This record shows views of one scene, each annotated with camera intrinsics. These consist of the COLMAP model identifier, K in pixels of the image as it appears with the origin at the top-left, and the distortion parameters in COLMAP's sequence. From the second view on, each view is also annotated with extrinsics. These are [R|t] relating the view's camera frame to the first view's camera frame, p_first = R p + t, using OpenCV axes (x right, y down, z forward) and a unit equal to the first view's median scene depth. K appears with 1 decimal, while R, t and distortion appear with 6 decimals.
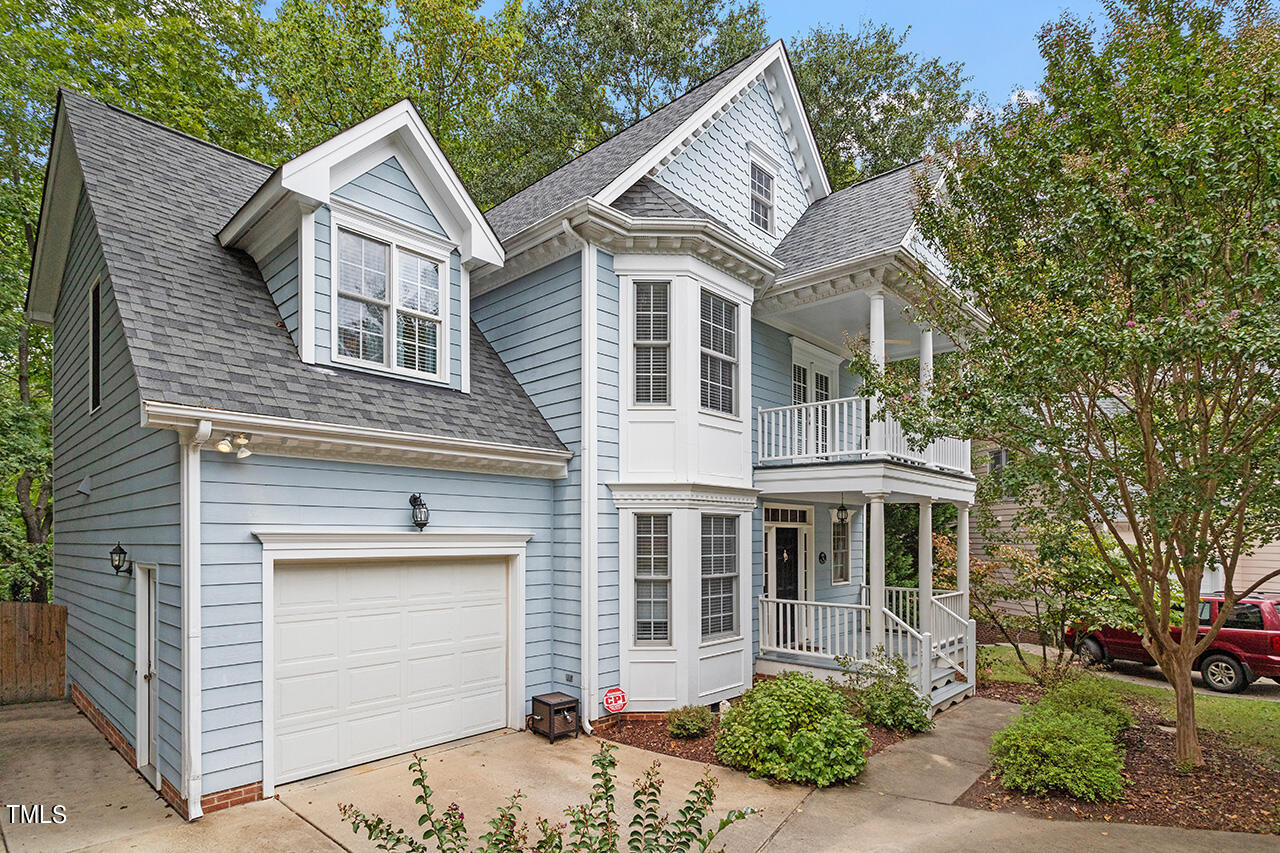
lens RADIAL K [[643.1, 0, 631.9], [0, 643.1, 533.1], [0, 0, 1]] dist [0.003741, 0.000181]
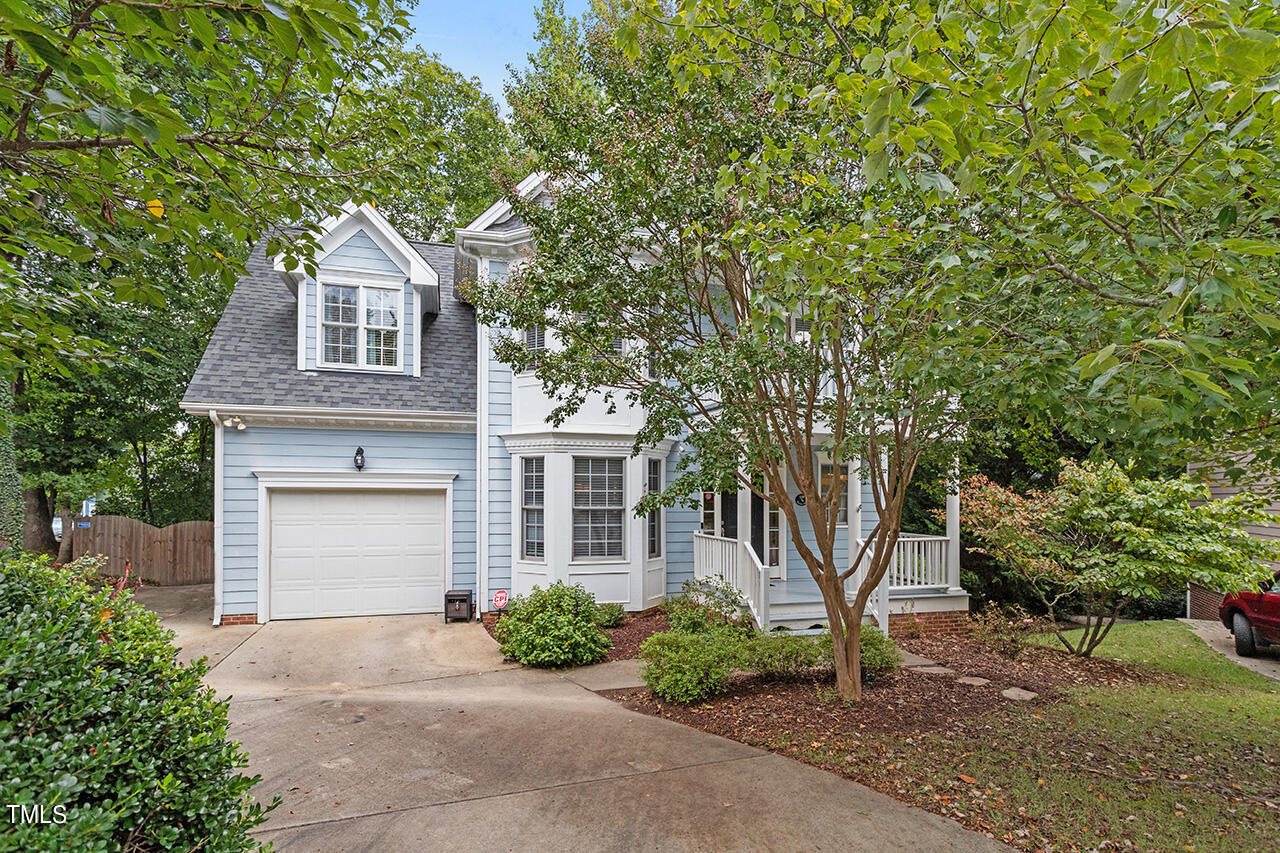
lens RADIAL K [[603.2, 0, 608.2], [0, 603.2, 486.0], [0, 0, 1]] dist [-0.001847, -0.000342]
pose [[0.870122, -0.002492, -0.492830, 0.813815], [-0.000569, 0.999981, -0.006061, 0.037113], [0.492836, 0.005554, 0.870104, 0.035254]]
